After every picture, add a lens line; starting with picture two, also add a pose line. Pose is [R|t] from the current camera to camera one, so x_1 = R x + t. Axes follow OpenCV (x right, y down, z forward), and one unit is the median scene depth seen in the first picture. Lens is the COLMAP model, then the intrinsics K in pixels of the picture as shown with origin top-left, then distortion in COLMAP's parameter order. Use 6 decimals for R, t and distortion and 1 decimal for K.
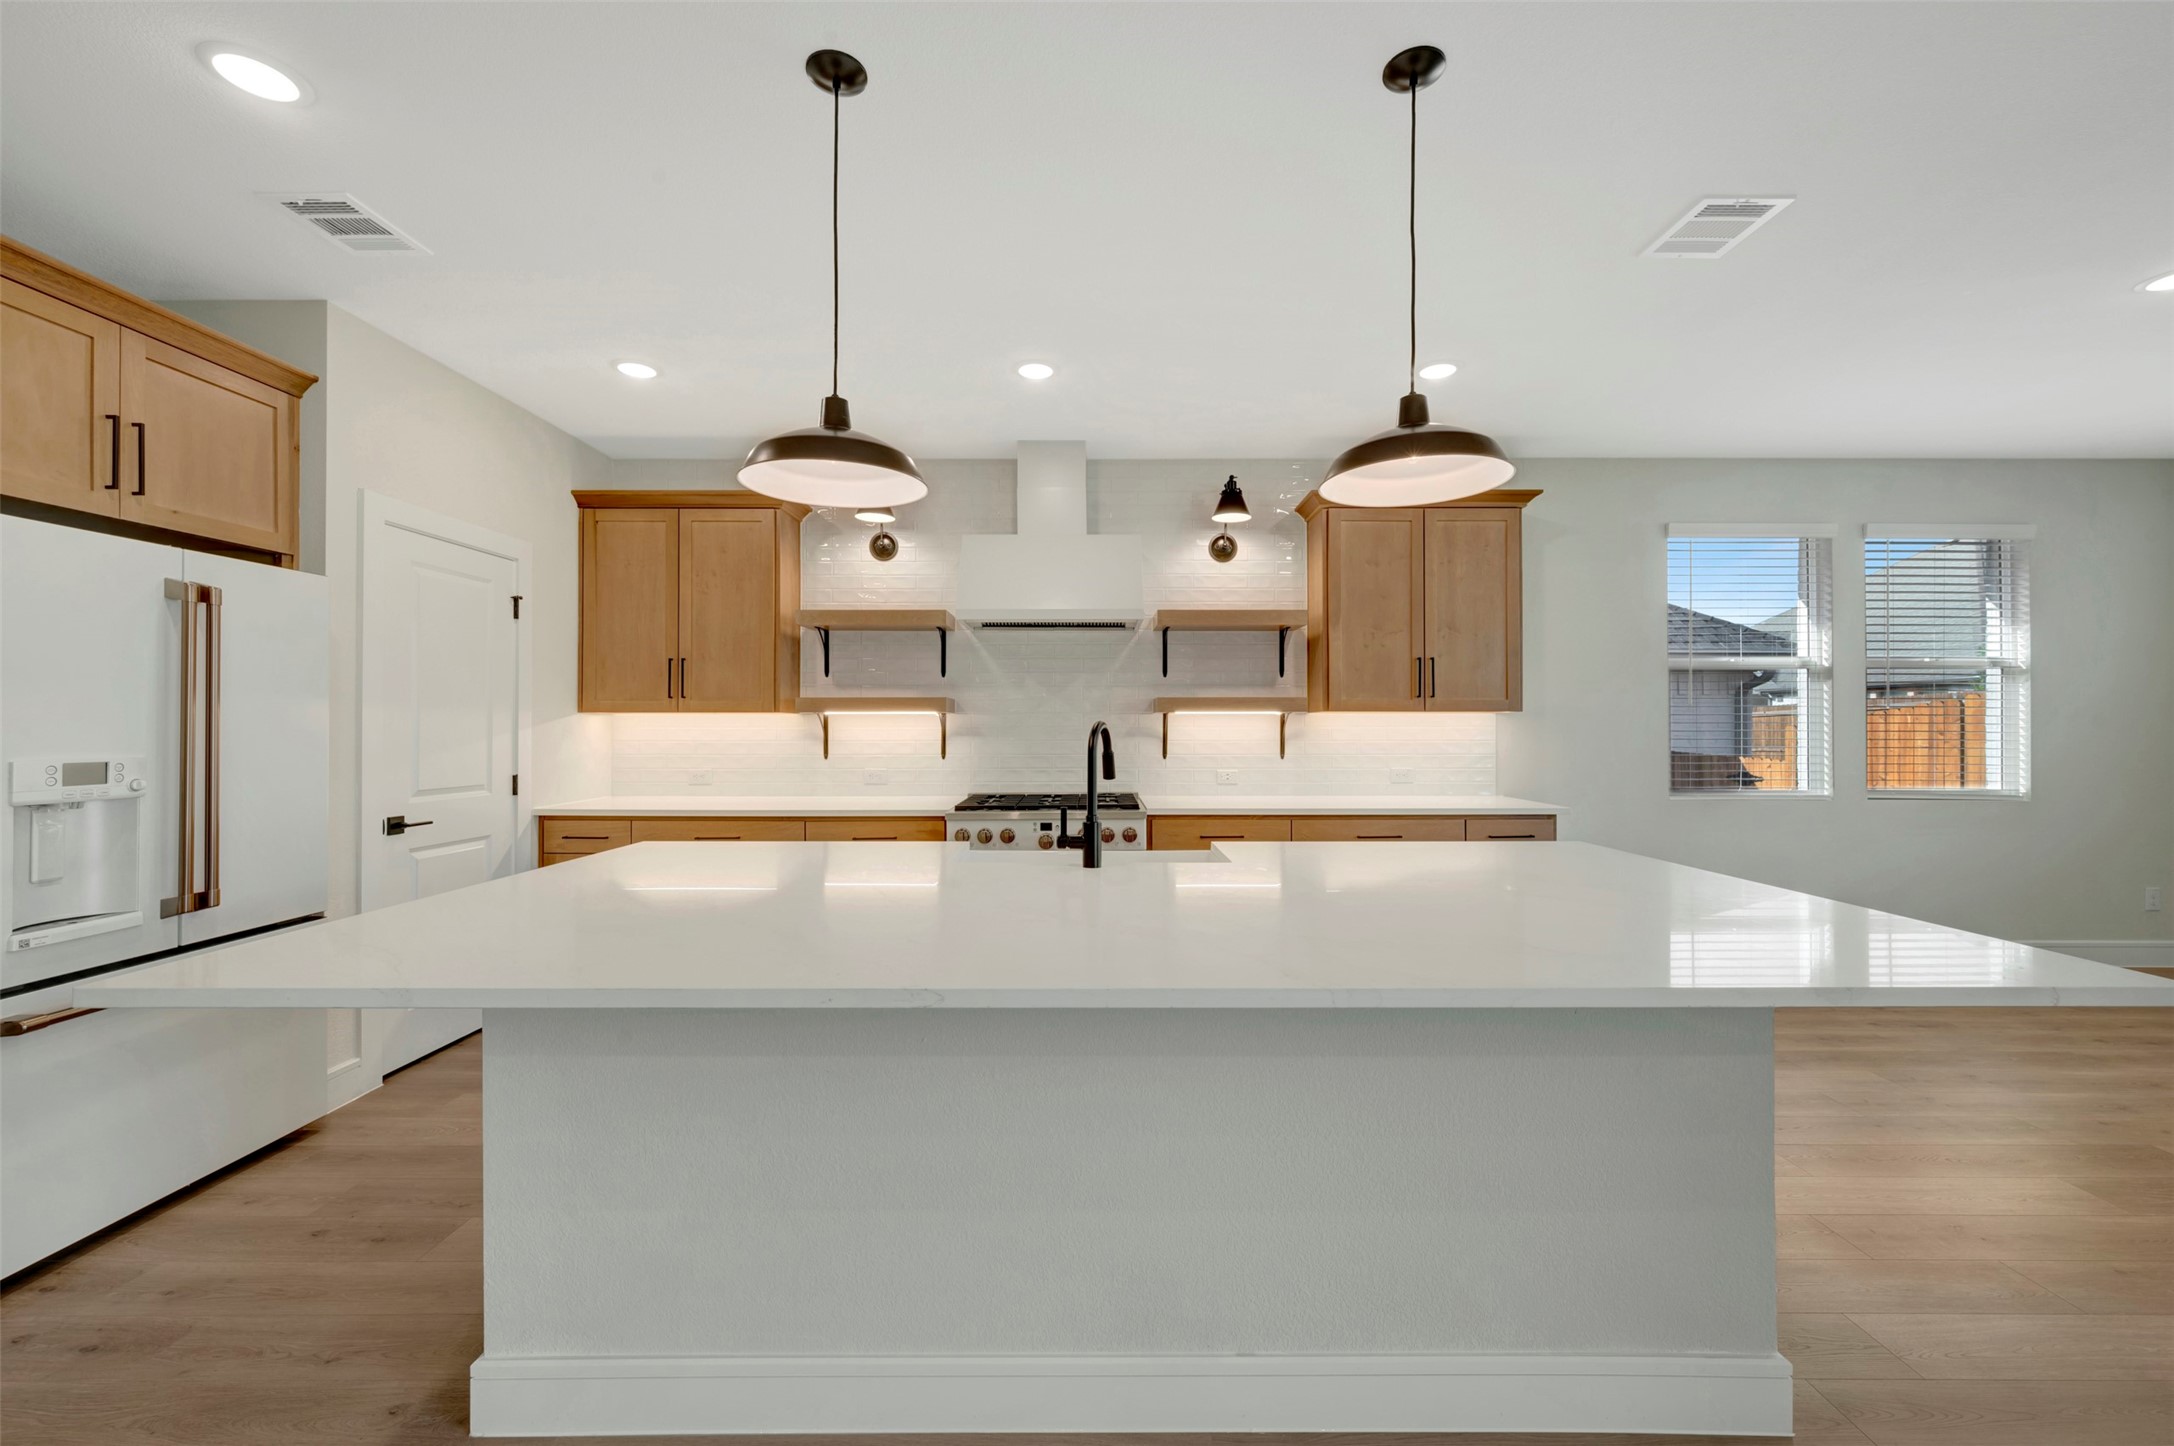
lens RADIAL K [[870.6, 0, 1099.5], [0, 870.6, 725.3], [0, 0, 1]] dist [0.000096, 0.000045]
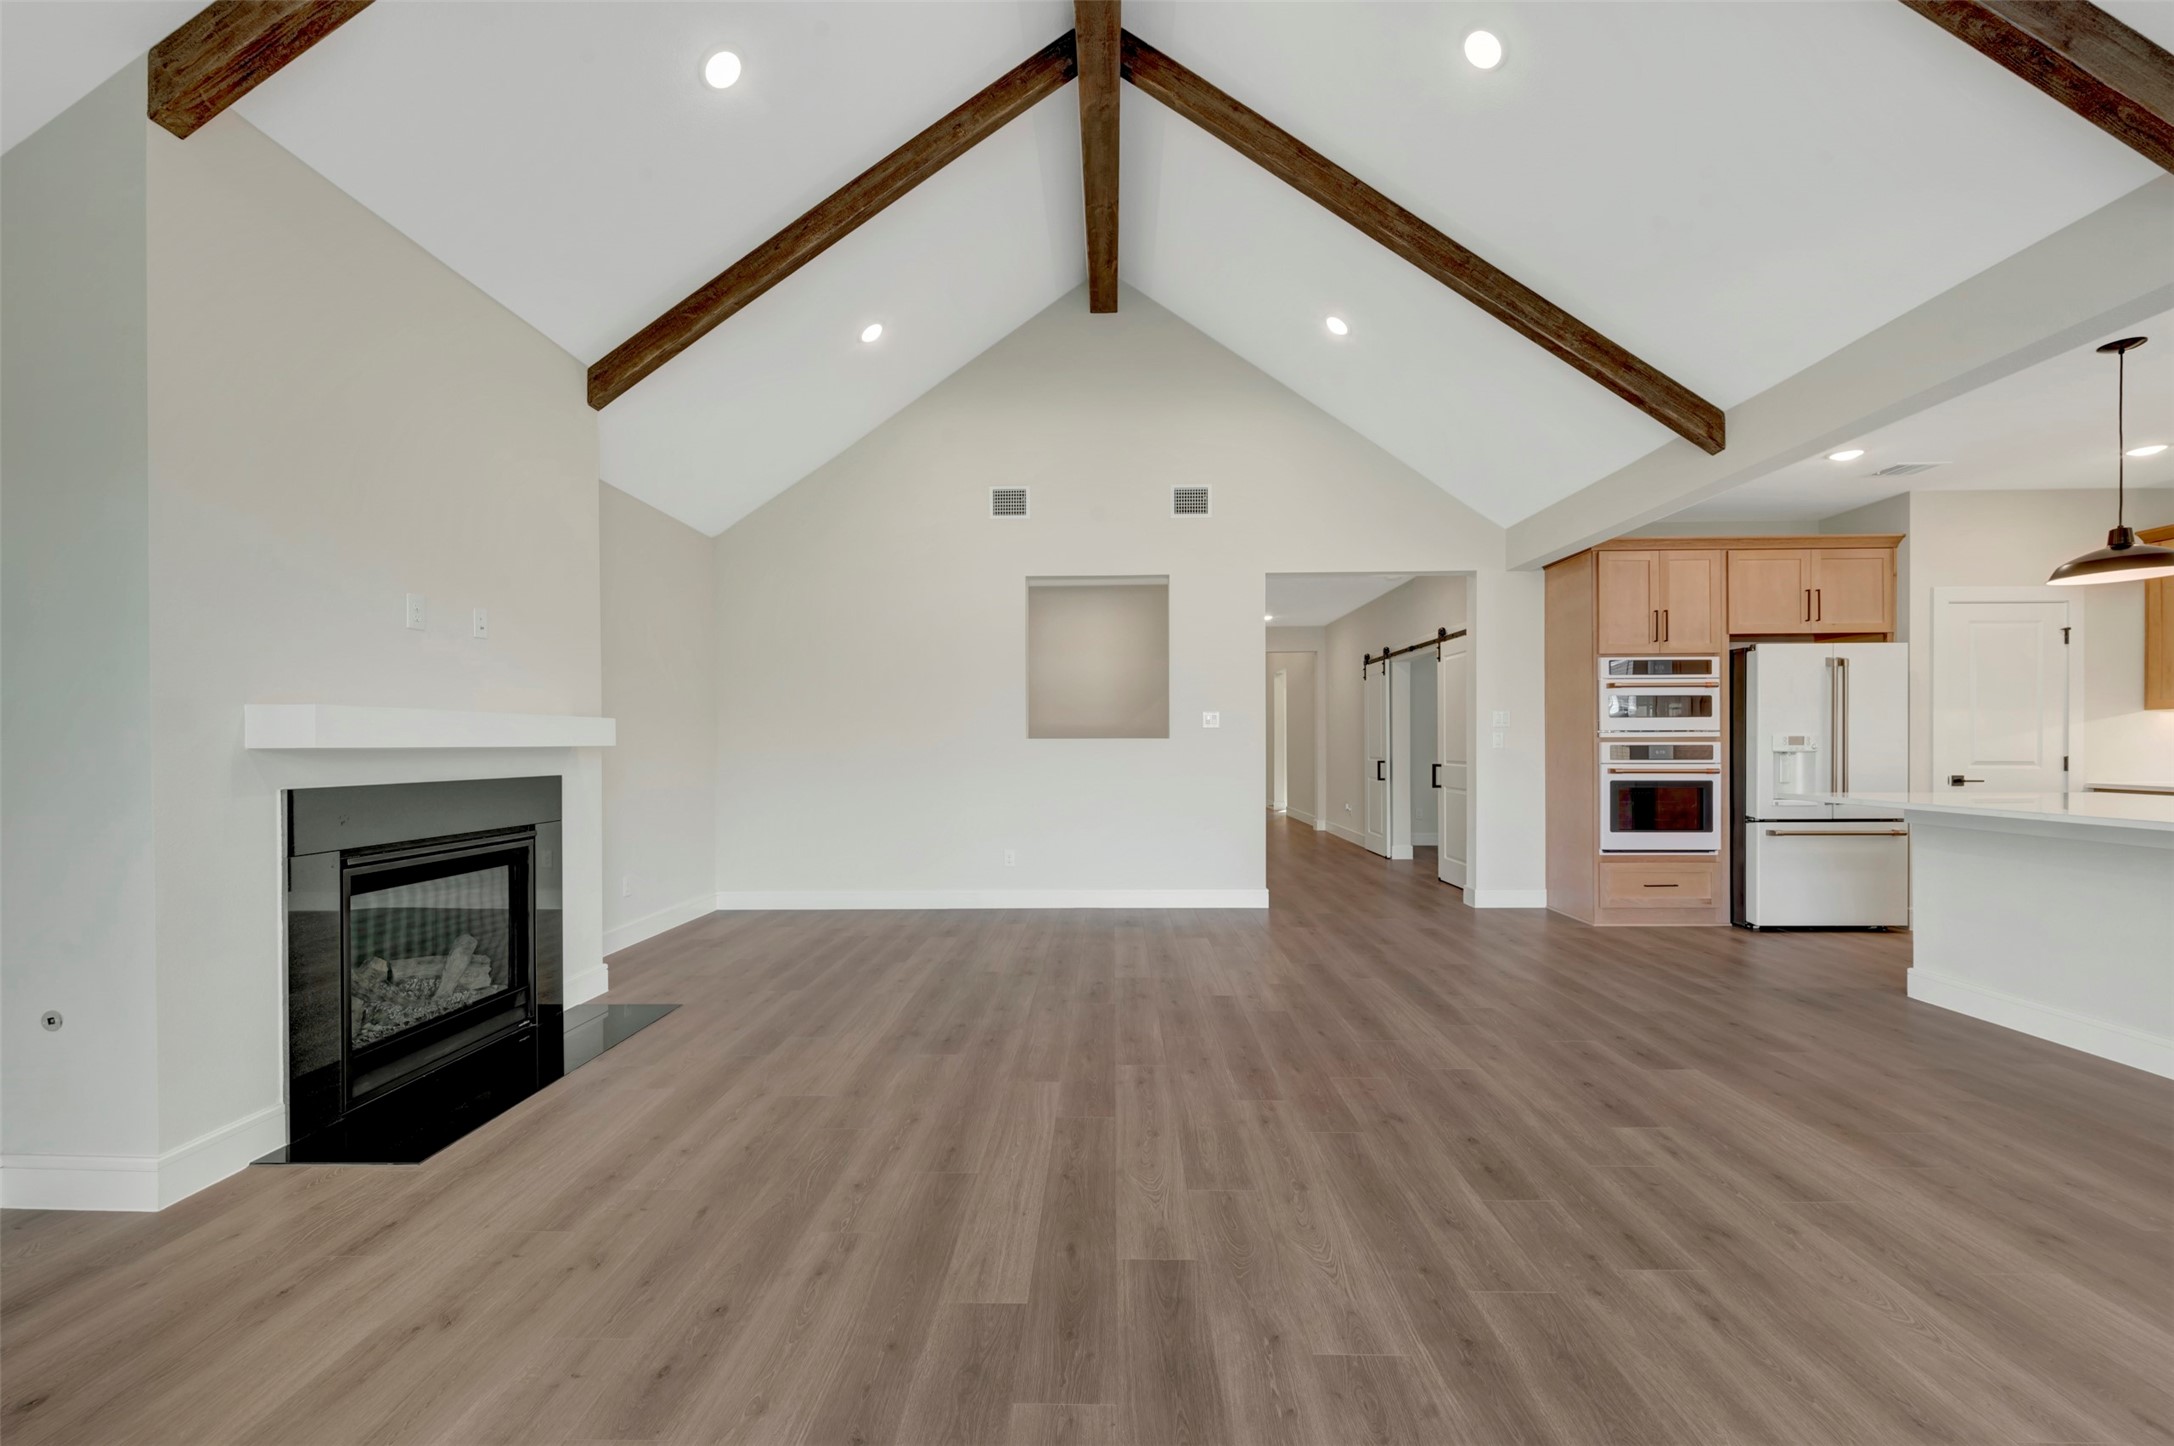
lens RADIAL K [[870.6, 0, 1096.8], [0, 870.6, 738.4], [0, 0, 1]] dist [0.000096, 0.000045]
pose [[-0.013269, -0.003164, -0.999907, 1.198095], [0.001827, 0.999993, -0.003189, 0.048011], [0.999910, -0.001869, -0.013263, -0.857903]]
